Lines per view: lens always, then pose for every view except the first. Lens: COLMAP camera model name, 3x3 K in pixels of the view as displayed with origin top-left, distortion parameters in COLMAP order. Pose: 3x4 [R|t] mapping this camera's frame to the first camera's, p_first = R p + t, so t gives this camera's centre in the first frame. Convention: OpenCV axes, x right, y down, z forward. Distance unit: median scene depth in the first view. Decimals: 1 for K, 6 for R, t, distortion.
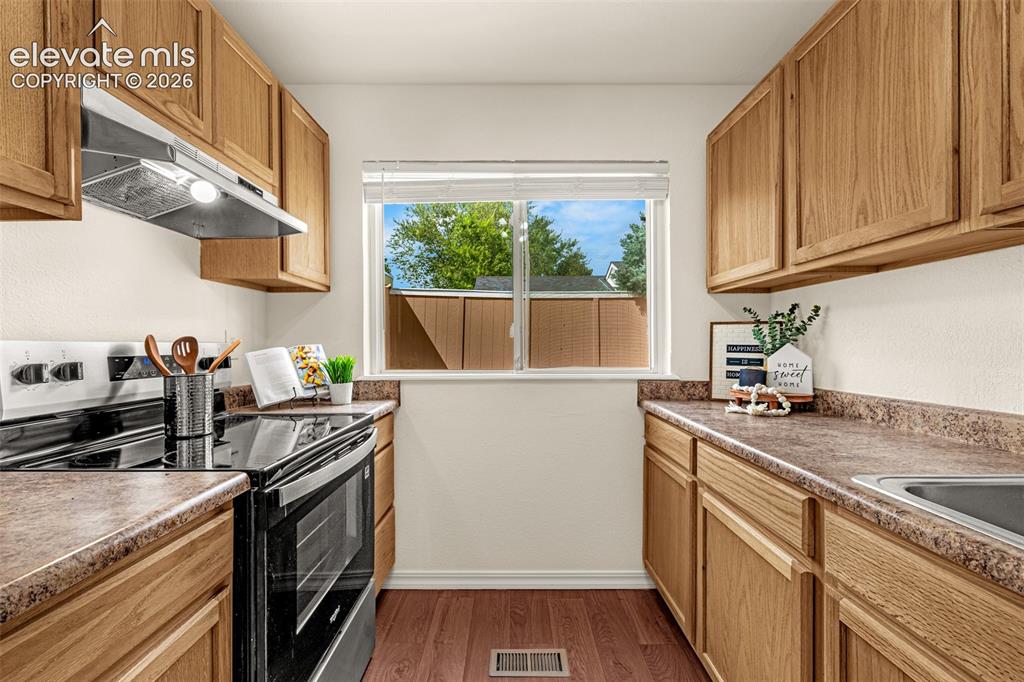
lens RADIAL K [[441.4, 0, 508.2], [0, 441.4, 348.5], [0, 0, 1]] dist [0.000956, -0.000079]
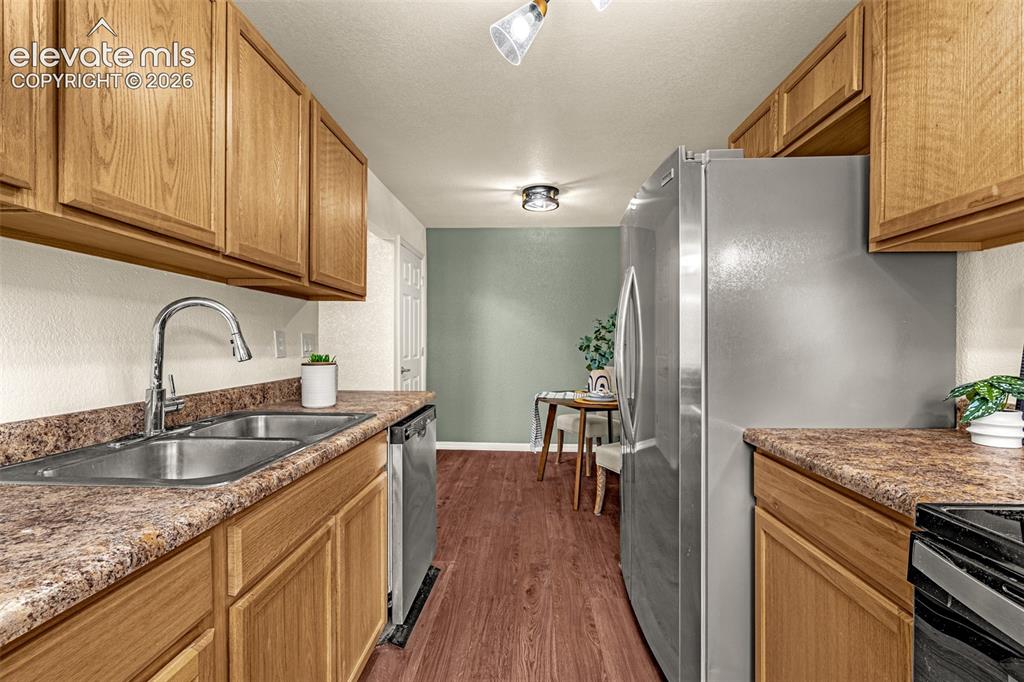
lens RADIAL K [[441.4, 0, 511.6], [0, 441.4, 344.0], [0, 0, 1]] dist [0.000956, -0.000079]
pose [[-0.999160, -0.003913, 0.040795, 0.059460], [-0.003668, 0.999975, 0.006078, -0.003643], [-0.040818, 0.005923, -0.999149, 0.861090]]
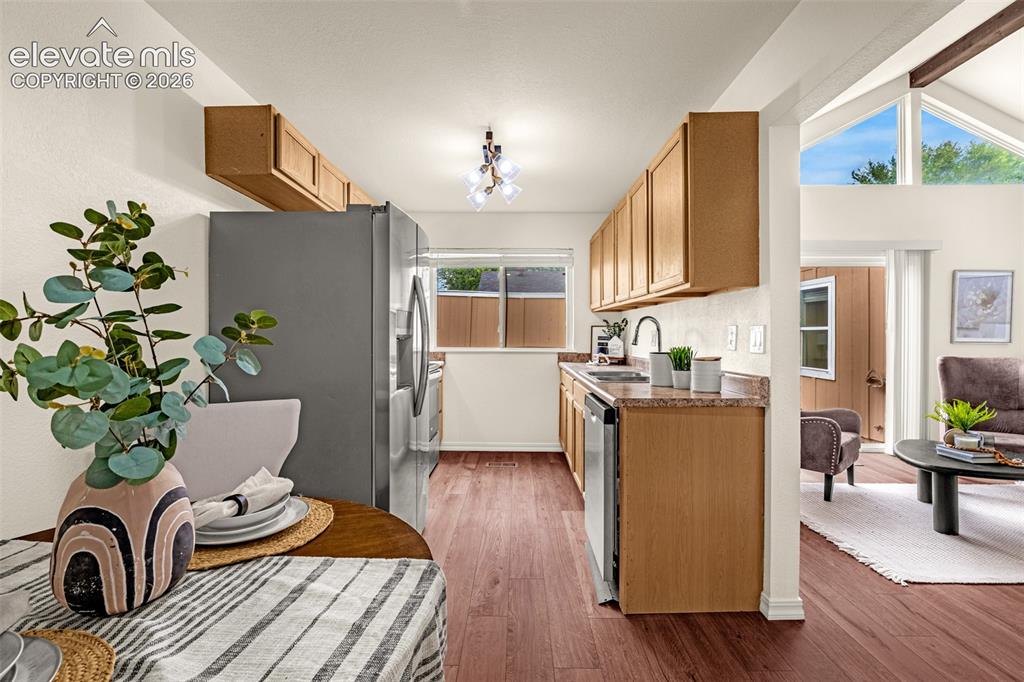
lens RADIAL K [[472.7, 0, 513.1], [0, 472.7, 336.9], [0, 0, 1]] dist [-0.002788, 0.000365]
pose [[0.999961, 0.007052, -0.005260, 0.099388], [-0.007056, 0.999975, -0.000824, -0.001027], [0.005254, 0.000862, 0.999986, -1.367265]]
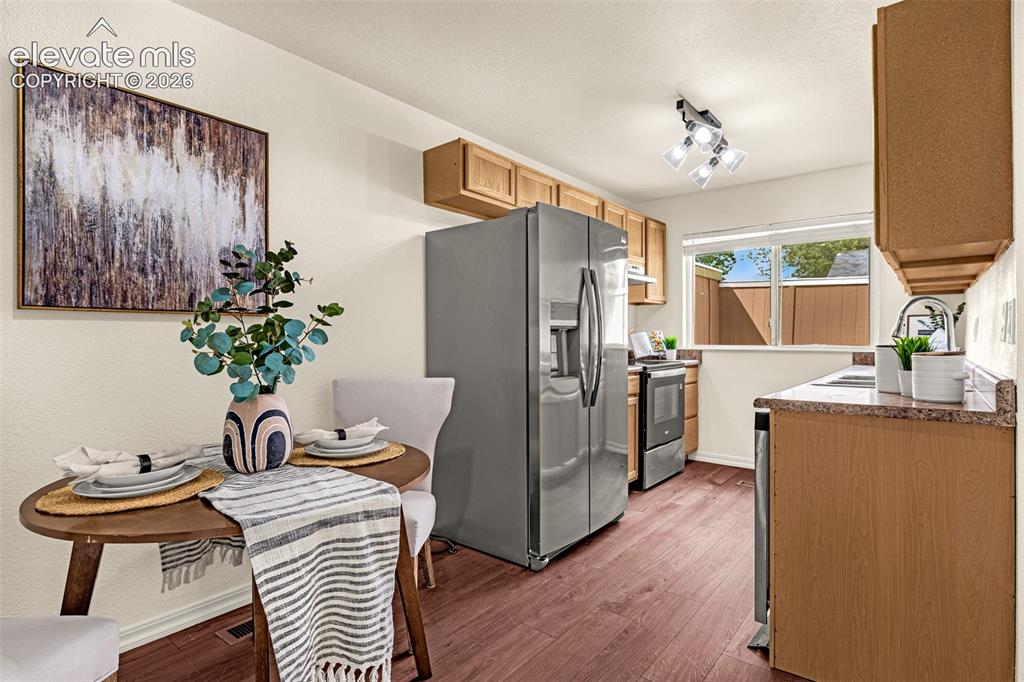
lens RADIAL K [[524.6, 0, 510.2], [0, 524.6, 339.5], [0, 0, 1]] dist [-0.005219, 0.000511]
pose [[0.779637, 0.005372, -0.626209, 0.553467], [-0.004287, 0.999986, 0.003241, 0.025745], [0.626217, 0.000158, 0.779649, -1.339665]]
